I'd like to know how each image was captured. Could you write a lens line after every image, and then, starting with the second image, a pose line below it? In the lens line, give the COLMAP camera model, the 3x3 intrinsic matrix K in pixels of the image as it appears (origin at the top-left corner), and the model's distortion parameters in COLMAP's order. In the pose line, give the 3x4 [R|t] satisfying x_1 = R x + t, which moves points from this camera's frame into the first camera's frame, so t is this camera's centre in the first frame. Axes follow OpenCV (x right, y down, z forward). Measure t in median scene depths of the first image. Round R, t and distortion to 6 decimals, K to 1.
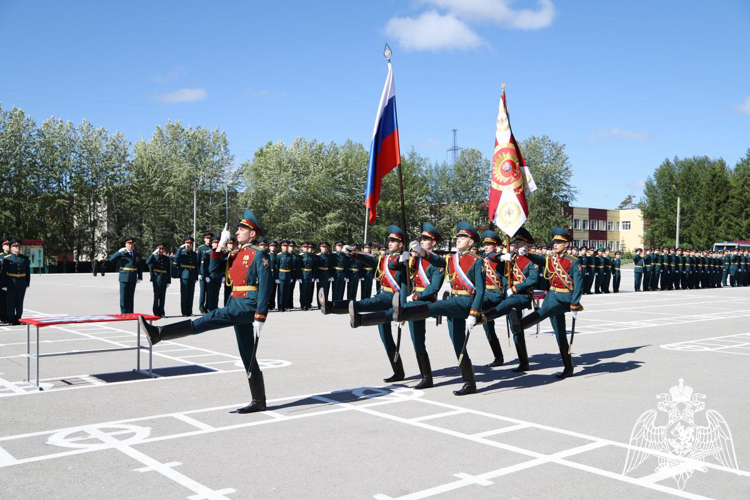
lens RADIAL K [[678.6, 0, 377.7], [0, 678.6, 234.9], [0, 0, 1]] dist [0.003387, 0.006953]
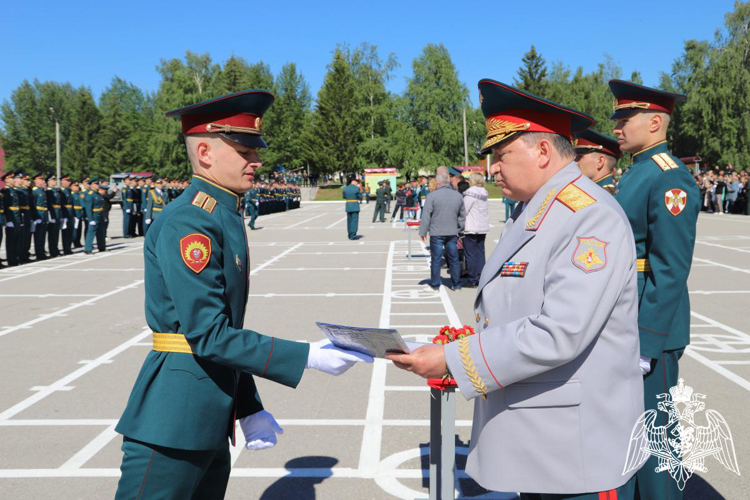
lens RADIAL K [[678.6, 0, 377.7], [0, 678.6, 234.9], [0, 0, 1]] dist [0.003387, 0.006953]
pose [[0.619398, -0.073048, 0.781671, 0.007242], [-0.001769, 0.995530, 0.094434, 0.003716], [-0.785075, -0.059875, 0.616500, 0.107325]]
